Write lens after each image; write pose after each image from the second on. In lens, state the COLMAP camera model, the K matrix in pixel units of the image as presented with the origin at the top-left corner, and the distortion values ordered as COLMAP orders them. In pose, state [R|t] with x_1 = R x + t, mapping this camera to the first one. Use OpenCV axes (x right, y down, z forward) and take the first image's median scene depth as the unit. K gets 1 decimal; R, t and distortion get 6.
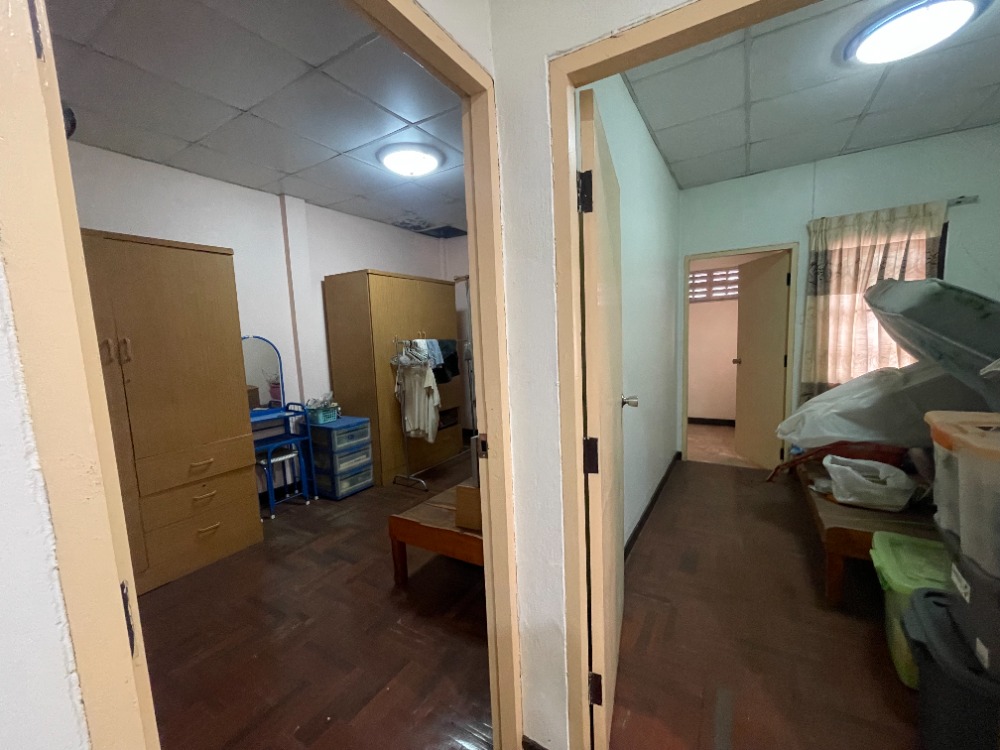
lens RADIAL K [[403.2, 0, 499.6], [0, 403.2, 377.7], [0, 0, 1]] dist [-0.000522, -0.000395]
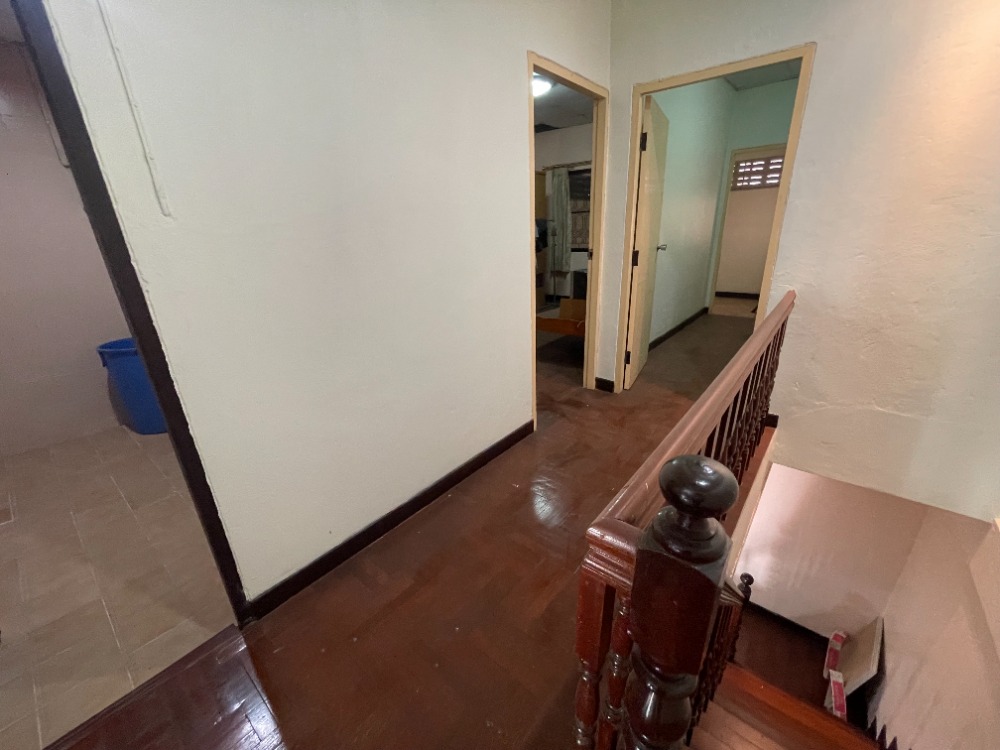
lens RADIAL K [[403.2, 0, 499.6], [0, 403.2, 377.7], [0, 0, 1]] dist [-0.000522, -0.000395]
pose [[0.991008, 0.048856, -0.124562, -0.161118], [-0.016478, 0.968430, 0.248741, 0.190763], [0.132782, -0.244452, 0.960527, -1.055399]]
